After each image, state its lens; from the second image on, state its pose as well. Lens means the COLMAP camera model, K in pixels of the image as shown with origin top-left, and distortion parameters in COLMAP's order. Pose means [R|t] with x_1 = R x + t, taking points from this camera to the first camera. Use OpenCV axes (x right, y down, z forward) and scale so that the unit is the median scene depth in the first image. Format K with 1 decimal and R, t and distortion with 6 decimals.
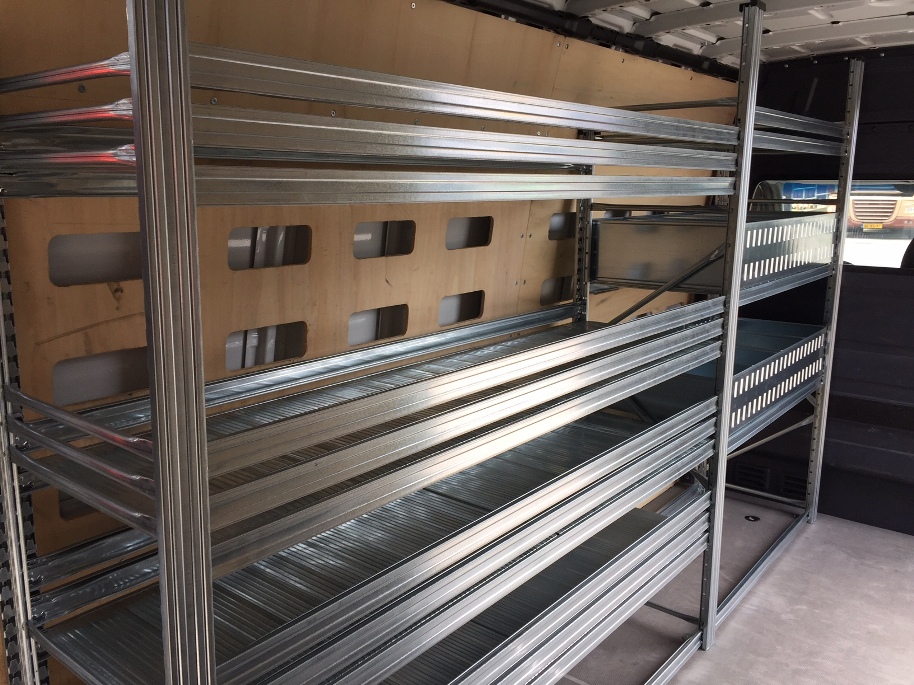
lens RADIAL K [[780.0, 0, 457.0], [0, 780.0, 342.5], [0, 0, 1]] dist [0.091270, -0.127376]
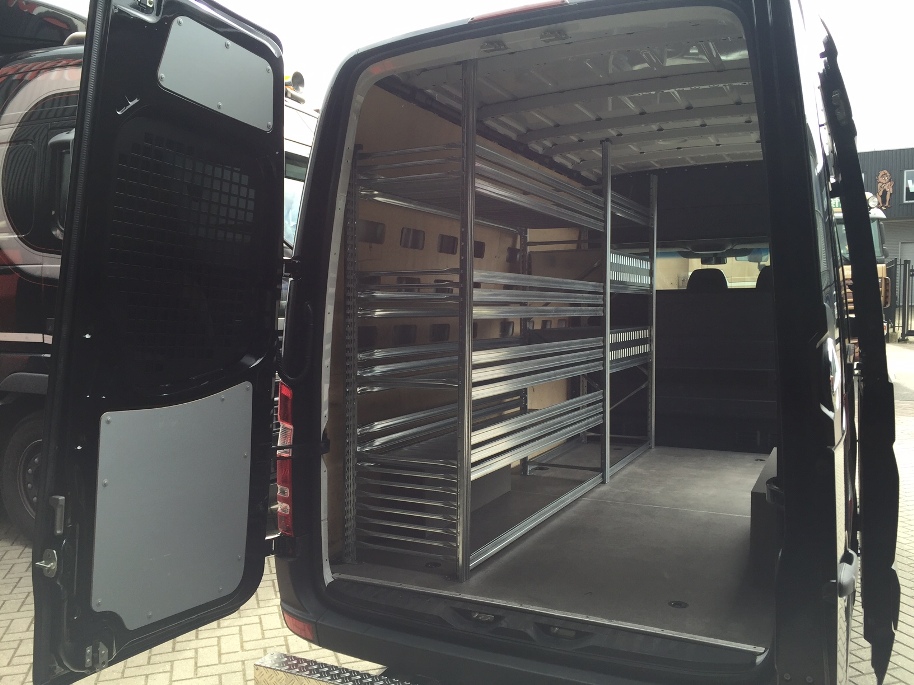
lens RADIAL K [[780.0, 0, 457.0], [0, 780.0, 342.5], [0, 0, 1]] dist [0.091270, -0.127376]
pose [[0.976685, -0.017014, 0.214001, -0.336153], [0.050162, 0.987346, -0.150440, 0.279929], [-0.208733, 0.157668, 0.965179, -0.598611]]
